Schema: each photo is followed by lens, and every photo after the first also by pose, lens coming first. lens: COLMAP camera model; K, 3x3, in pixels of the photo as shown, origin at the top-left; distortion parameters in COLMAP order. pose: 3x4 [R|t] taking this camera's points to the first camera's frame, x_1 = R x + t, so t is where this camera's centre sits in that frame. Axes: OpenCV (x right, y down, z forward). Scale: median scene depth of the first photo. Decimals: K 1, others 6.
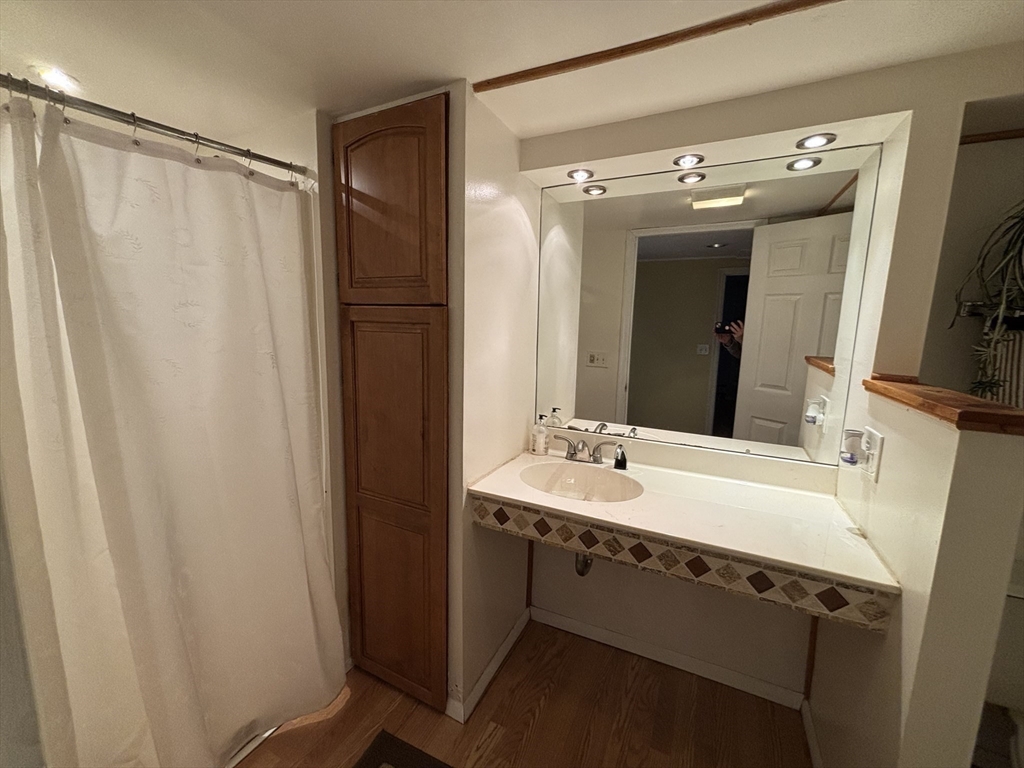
lens RADIAL K [[412.9, 0, 506.6], [0, 412.9, 383.5], [0, 0, 1]] dist [0.003510, -0.001110]
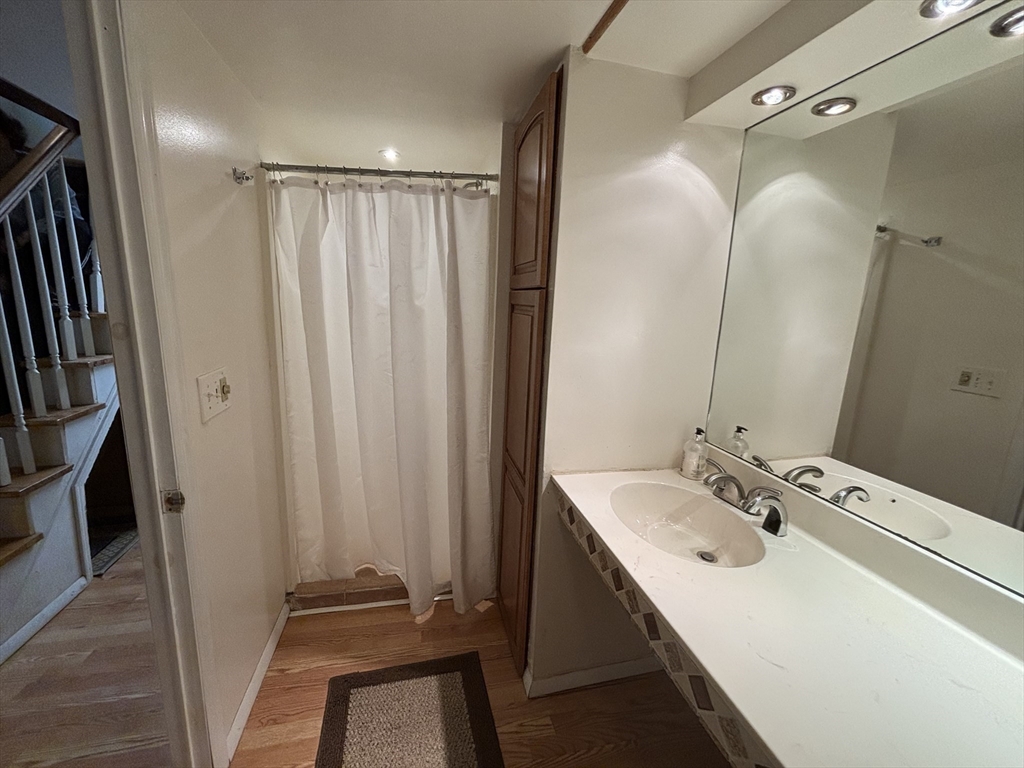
lens RADIAL K [[412.9, 0, 512.0], [0, 412.9, 384.4], [0, 0, 1]] dist [0.003510, -0.001110]
pose [[0.651748, 0.159181, -0.741543, 0.509293], [-0.138311, 0.986277, 0.090154, -0.035039], [0.745718, 0.043806, 0.664820, 0.252054]]
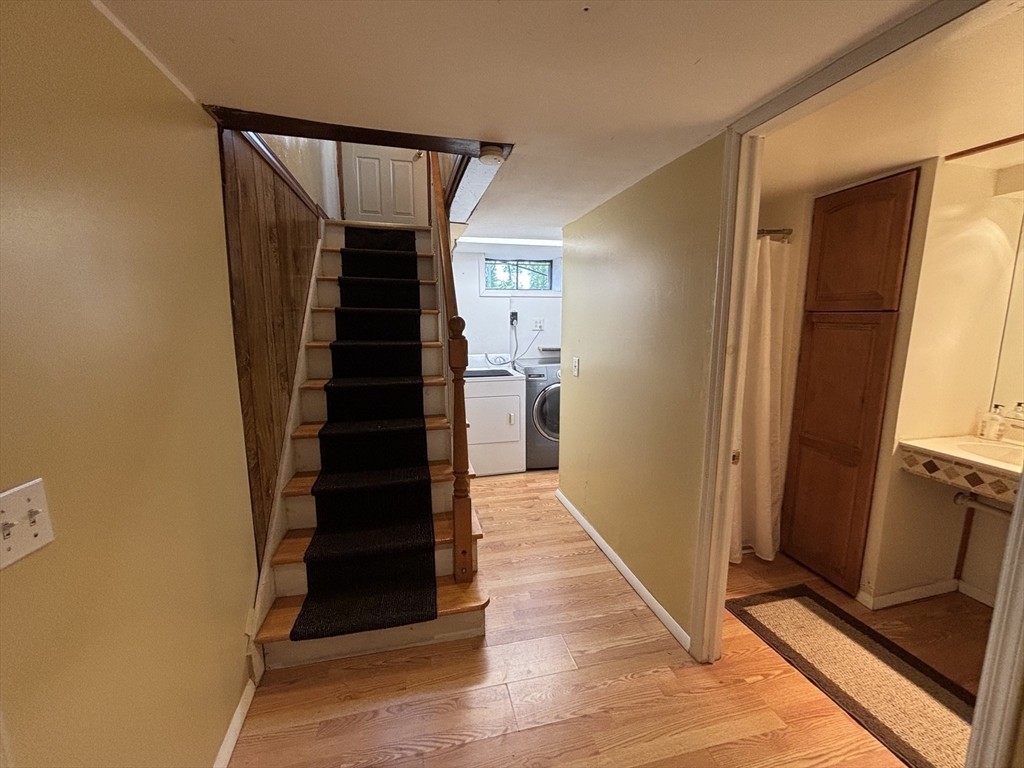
lens RADIAL K [[412.9, 0, 507.3], [0, 412.9, 377.8], [0, 0, 1]] dist [0.003510, -0.001110]
pose [[0.647899, 0.097253, -0.755492, 0.078218], [-0.096545, 0.994302, 0.045199, 0.098626], [0.755583, 0.043654, 0.653597, -0.872203]]
